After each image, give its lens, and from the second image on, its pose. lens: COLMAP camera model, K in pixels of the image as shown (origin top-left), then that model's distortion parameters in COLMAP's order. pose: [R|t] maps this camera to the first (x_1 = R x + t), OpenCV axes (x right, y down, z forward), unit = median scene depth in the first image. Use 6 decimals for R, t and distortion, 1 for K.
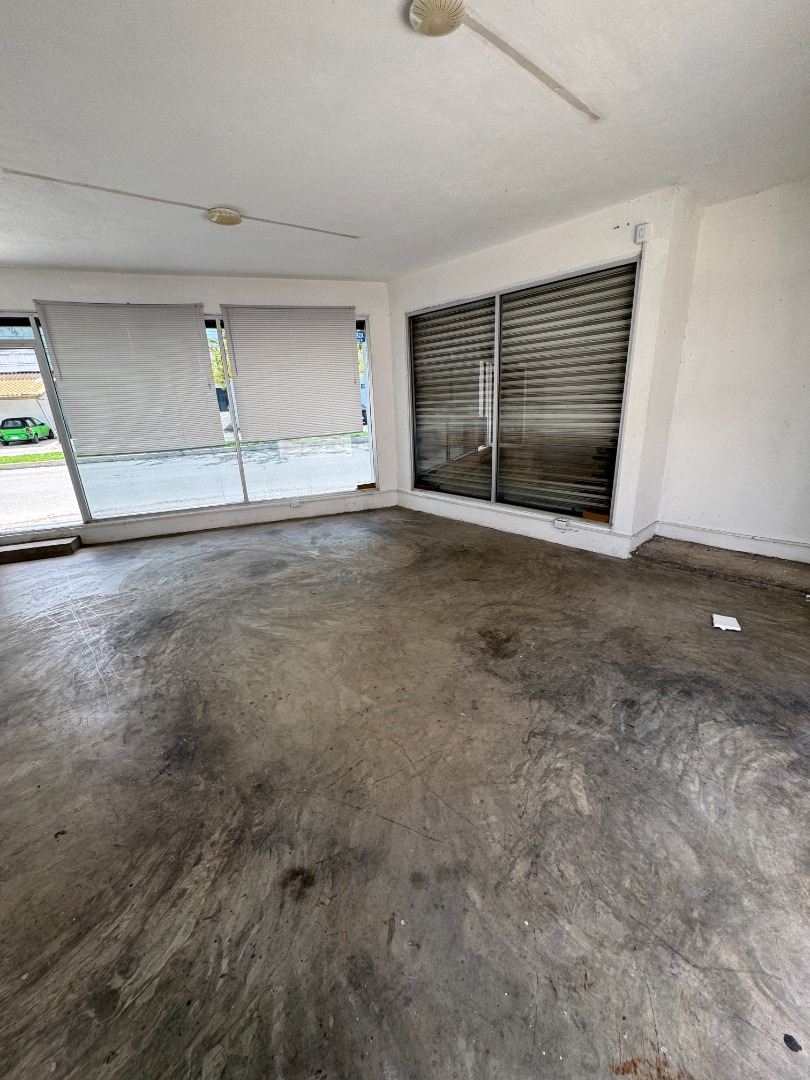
lens RADIAL K [[431.1, 0, 405.5], [0, 431.1, 540.5], [0, 0, 1]] dist [-0.003634, 0.000349]
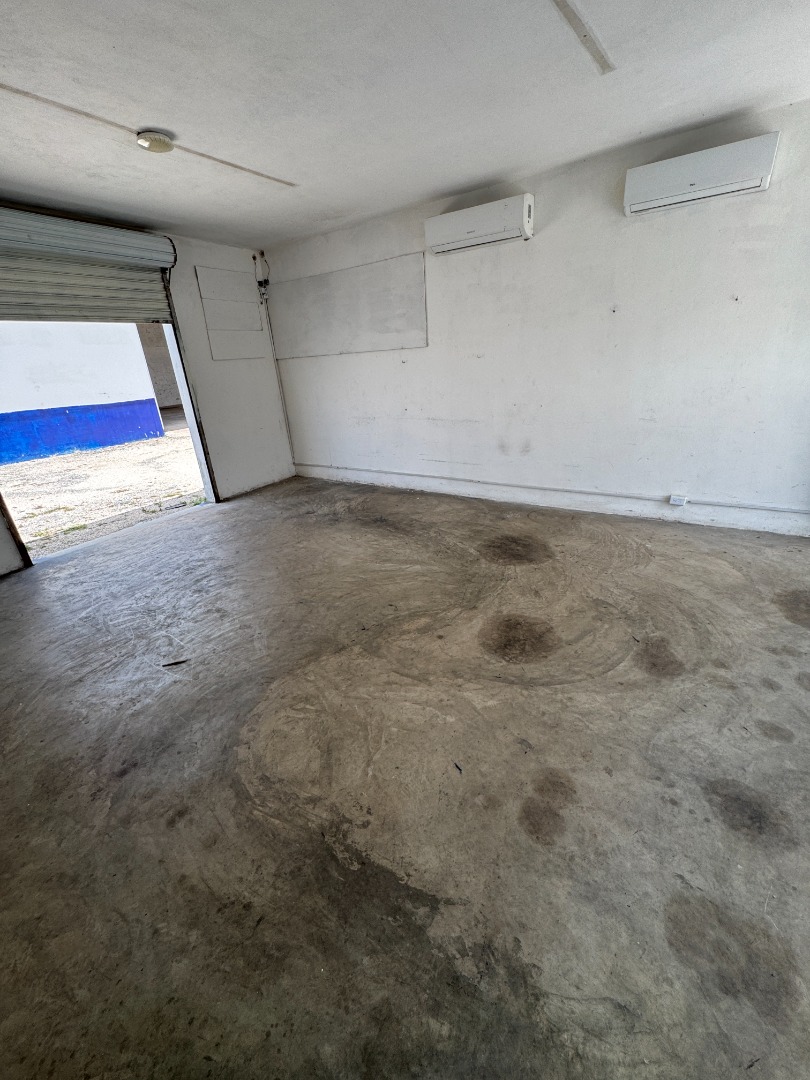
lens RADIAL K [[431.1, 0, 405.5], [0, 431.1, 540.9], [0, 0, 1]] dist [-0.003634, 0.000349]
pose [[-0.960052, 0.195528, -0.200171, -0.131556], [0.014533, 0.749229, 0.662151, -0.673412], [0.279443, 0.632791, -0.722141, 2.012307]]
